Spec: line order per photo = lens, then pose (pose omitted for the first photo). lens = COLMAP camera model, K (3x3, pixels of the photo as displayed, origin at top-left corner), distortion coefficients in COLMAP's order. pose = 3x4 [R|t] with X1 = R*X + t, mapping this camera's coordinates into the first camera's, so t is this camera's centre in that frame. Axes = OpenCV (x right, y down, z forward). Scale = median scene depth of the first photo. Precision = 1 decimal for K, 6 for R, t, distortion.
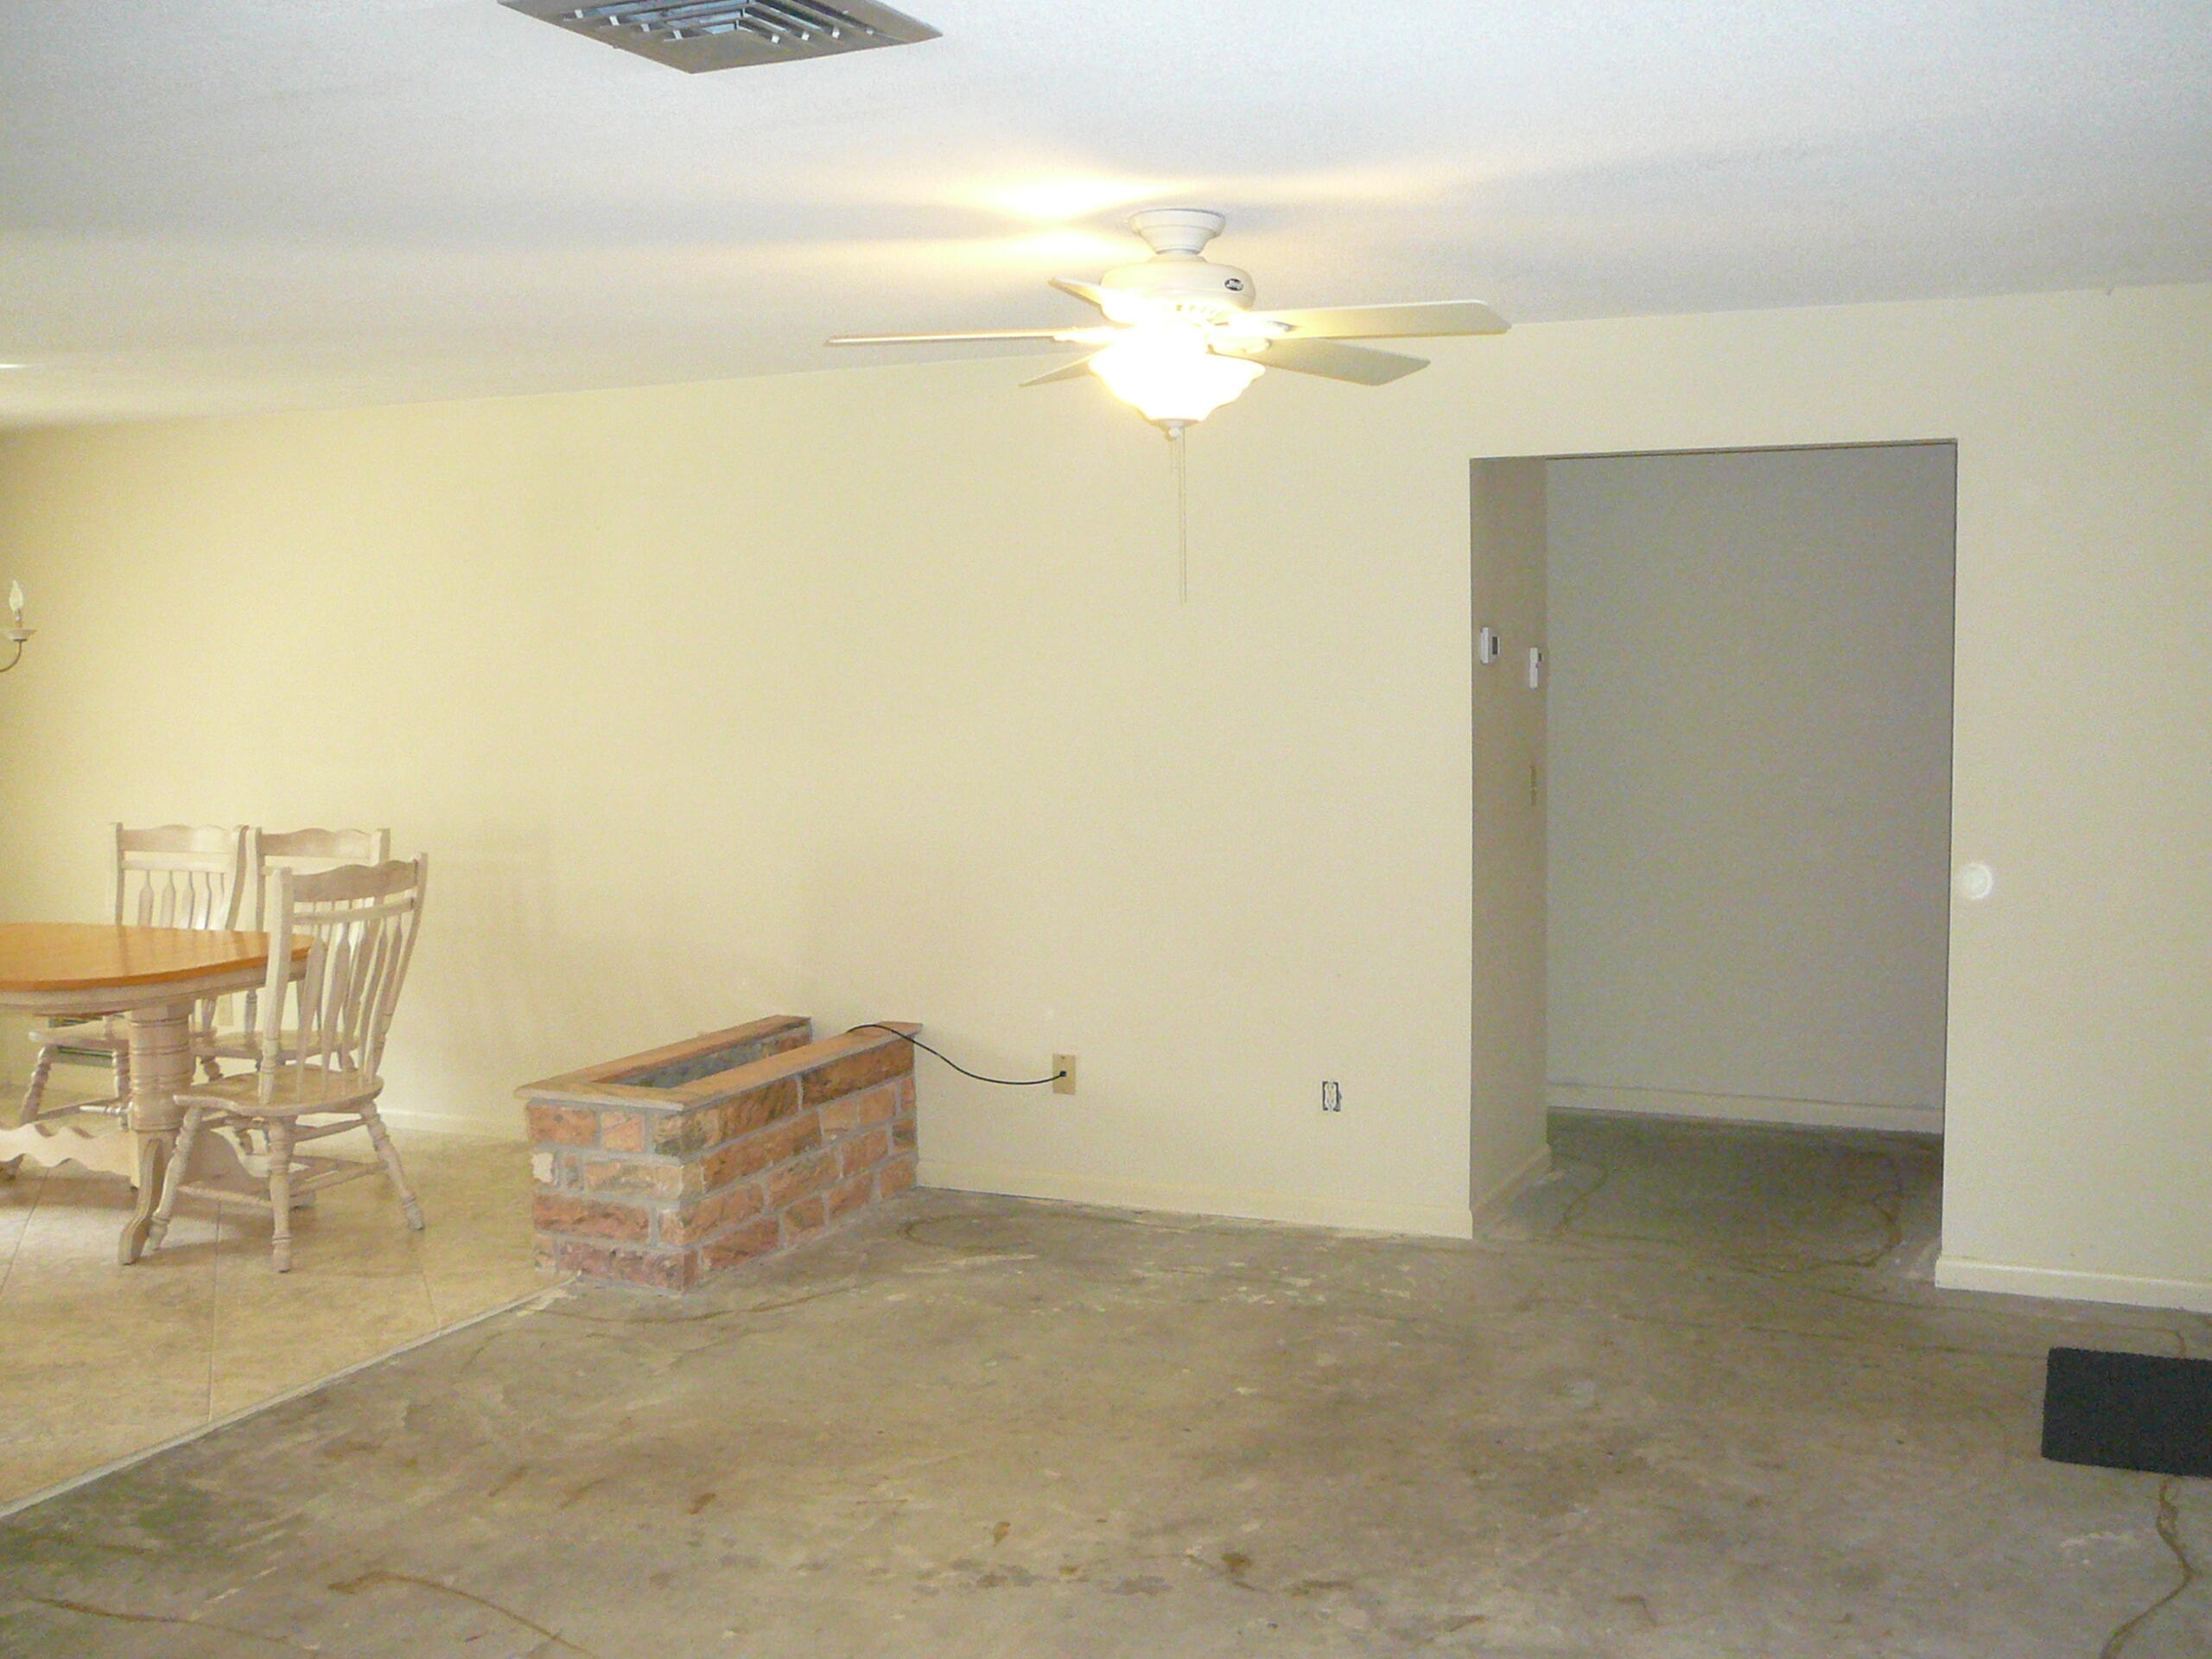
lens RADIAL K [[2279.5, 0, 1137.7], [0, 2279.5, 820.3], [0, 0, 1]] dist [-0.113189, 0.174967]
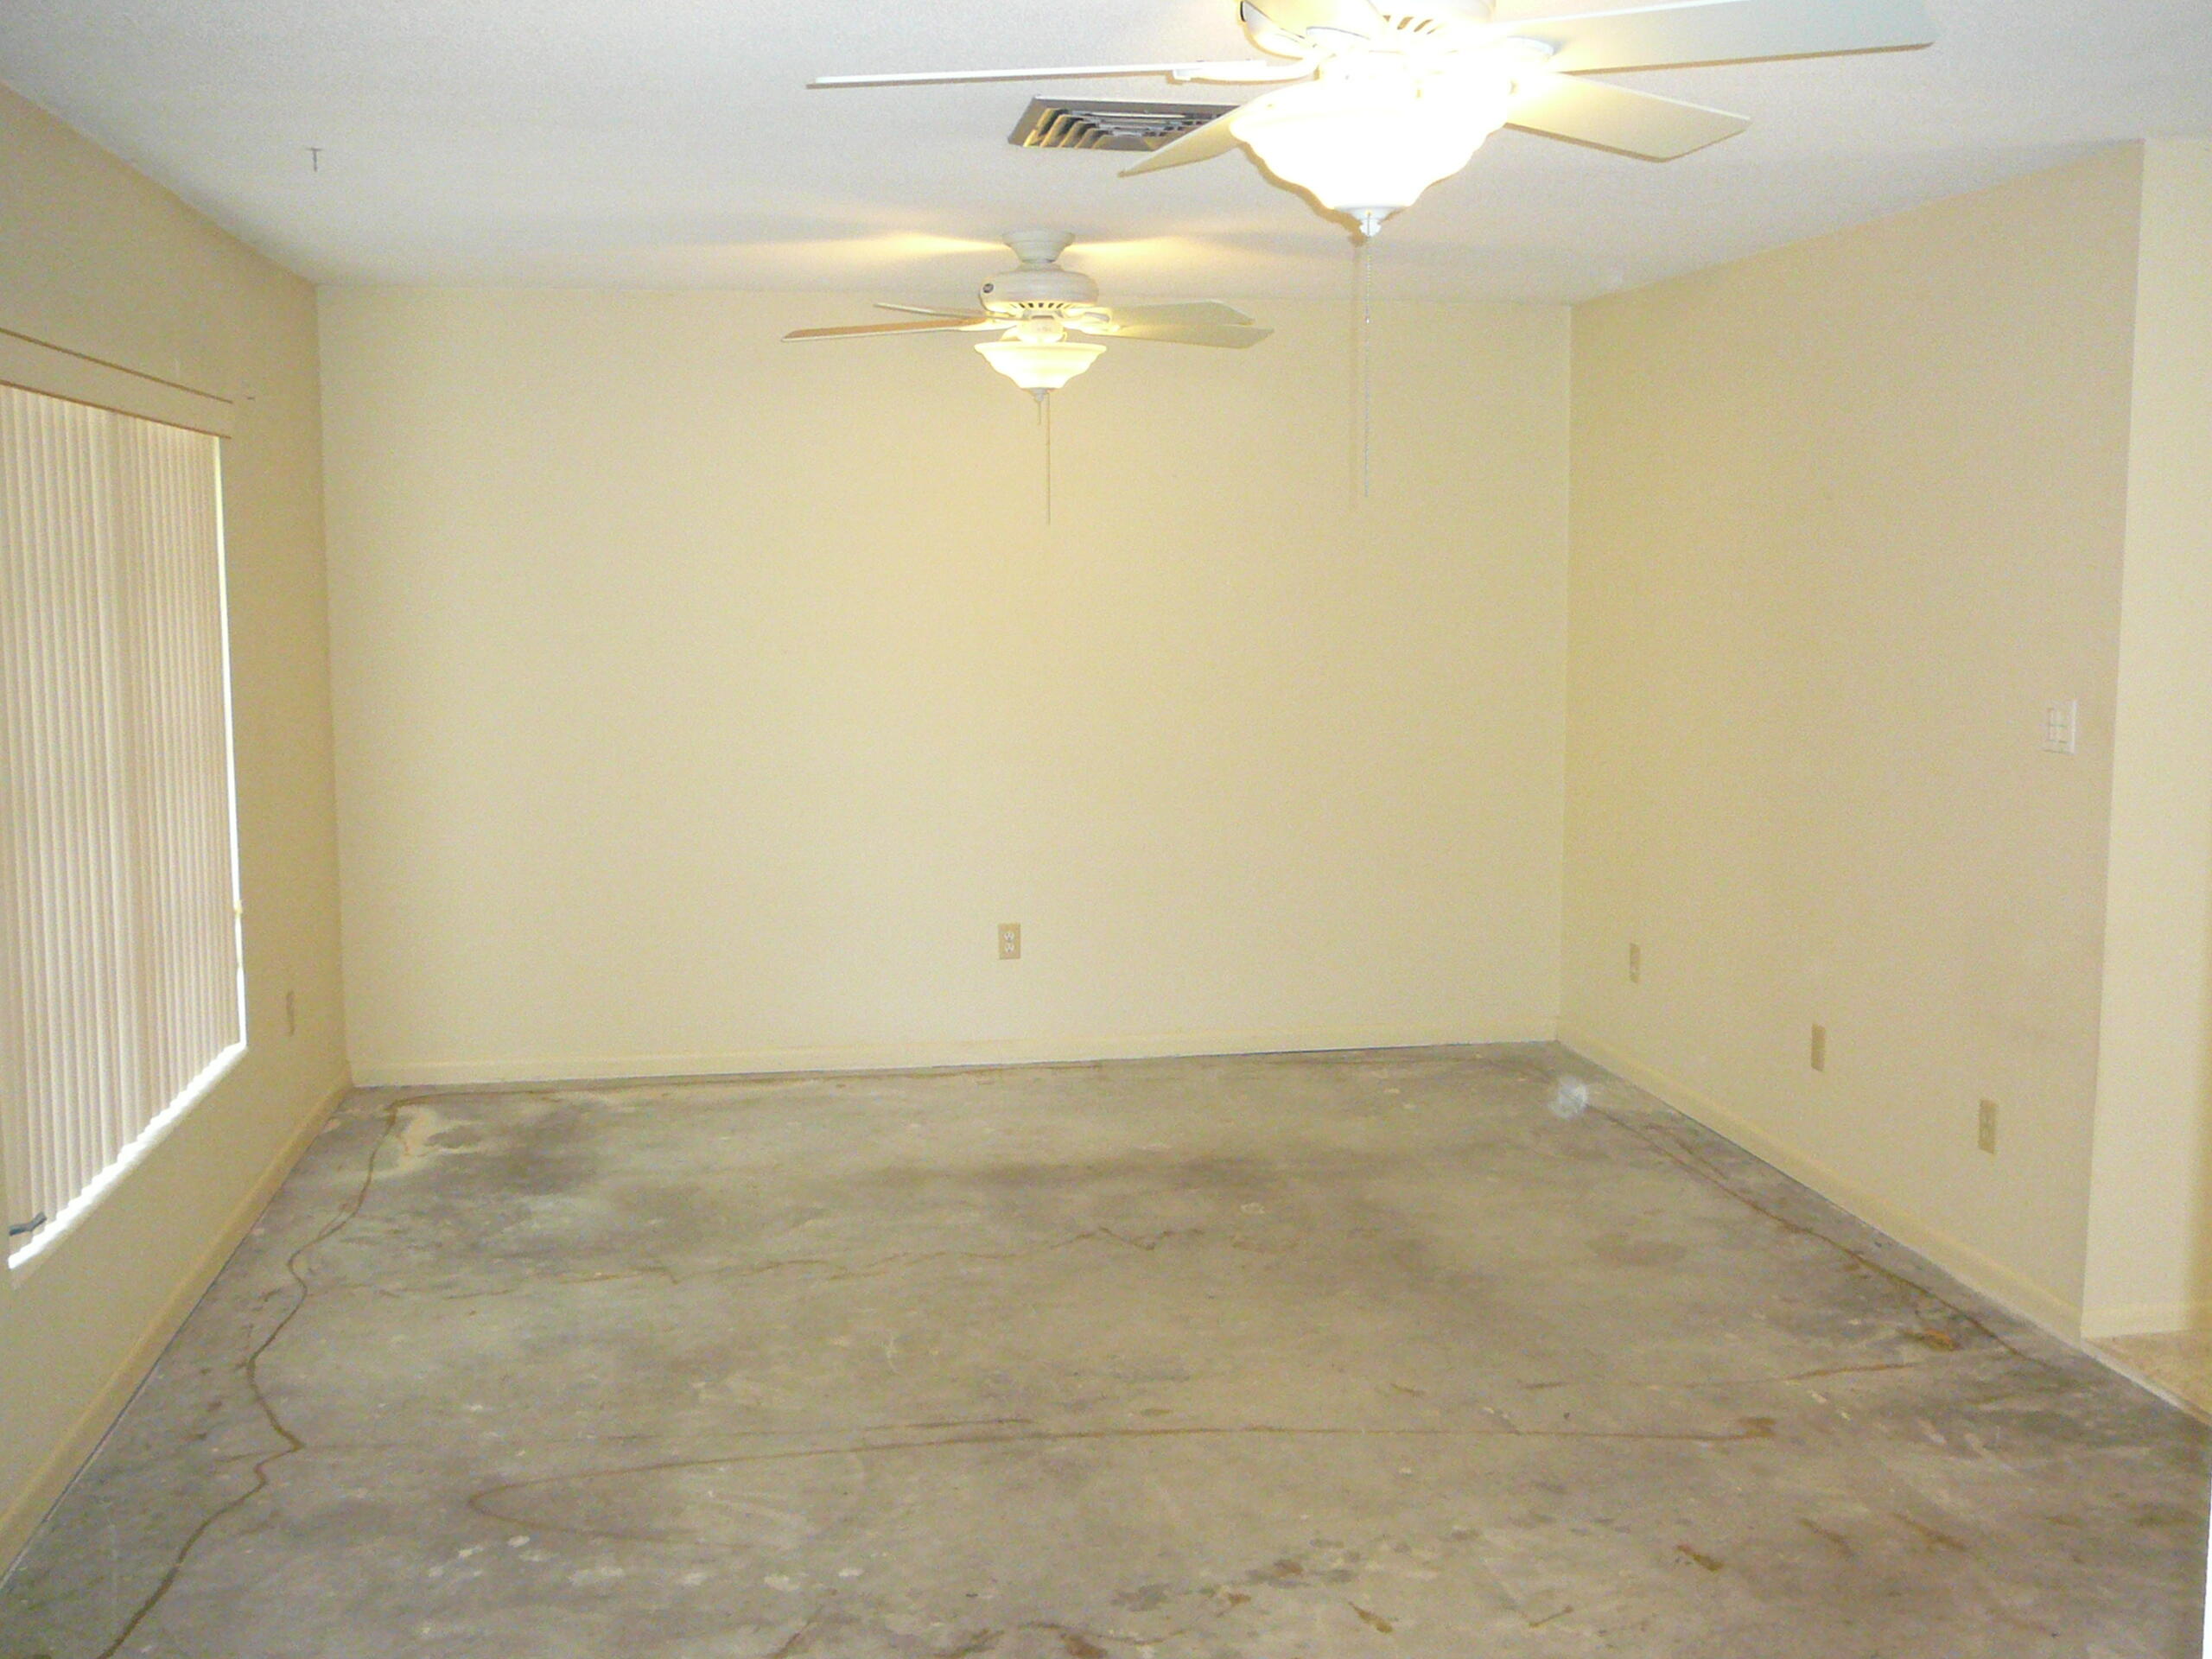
lens RADIAL K [[2258.7, 0, 1106.0], [0, 2258.7, 829.5], [0, 0, 1]] dist [-0.110705, 0.196949]
pose [[-0.840999, 0.076279, -0.535632, 0.326471], [-0.031716, 0.981358, 0.189552, -0.093888], [0.540106, 0.176402, -0.822902, 1.156280]]
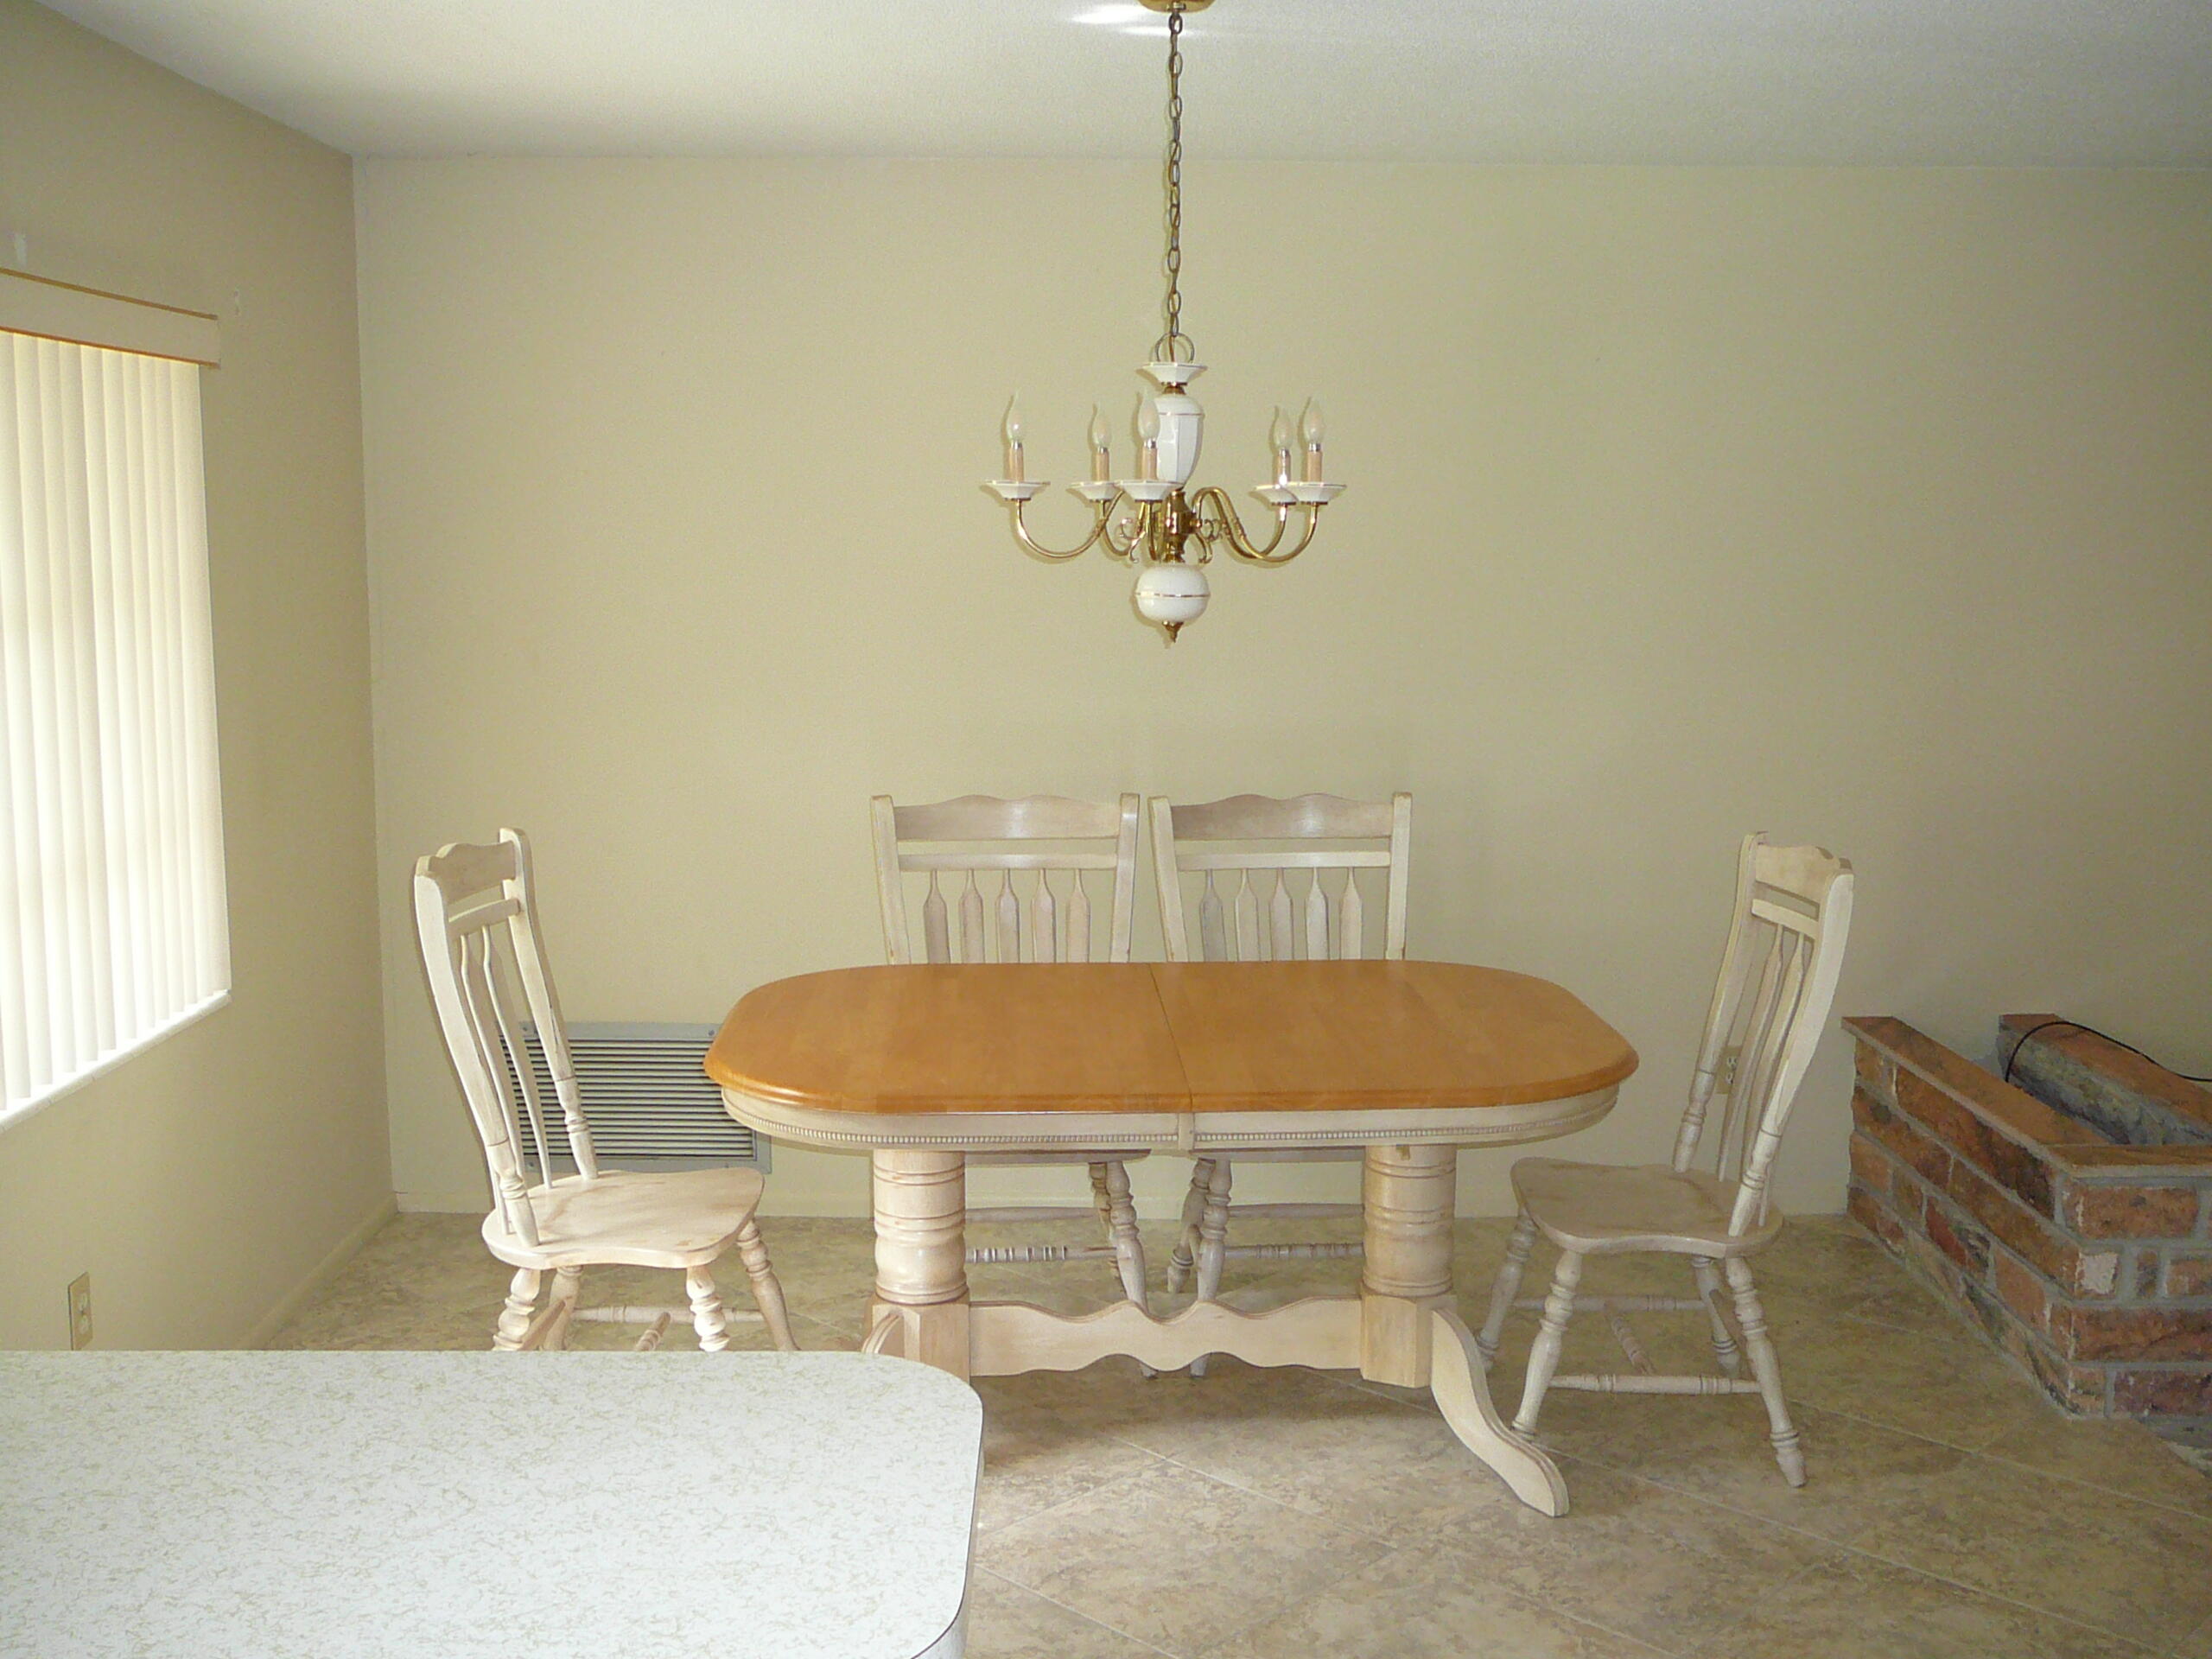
lens RADIAL K [[2279.5, 0, 1137.7], [0, 2279.5, 820.3], [0, 0, 1]] dist [-0.113189, 0.174967]
pose [[0.905825, -0.040414, 0.421720, -0.850545], [0.019041, 0.998317, 0.054770, -0.032910], [-0.423224, -0.041582, 0.905070, 0.513374]]
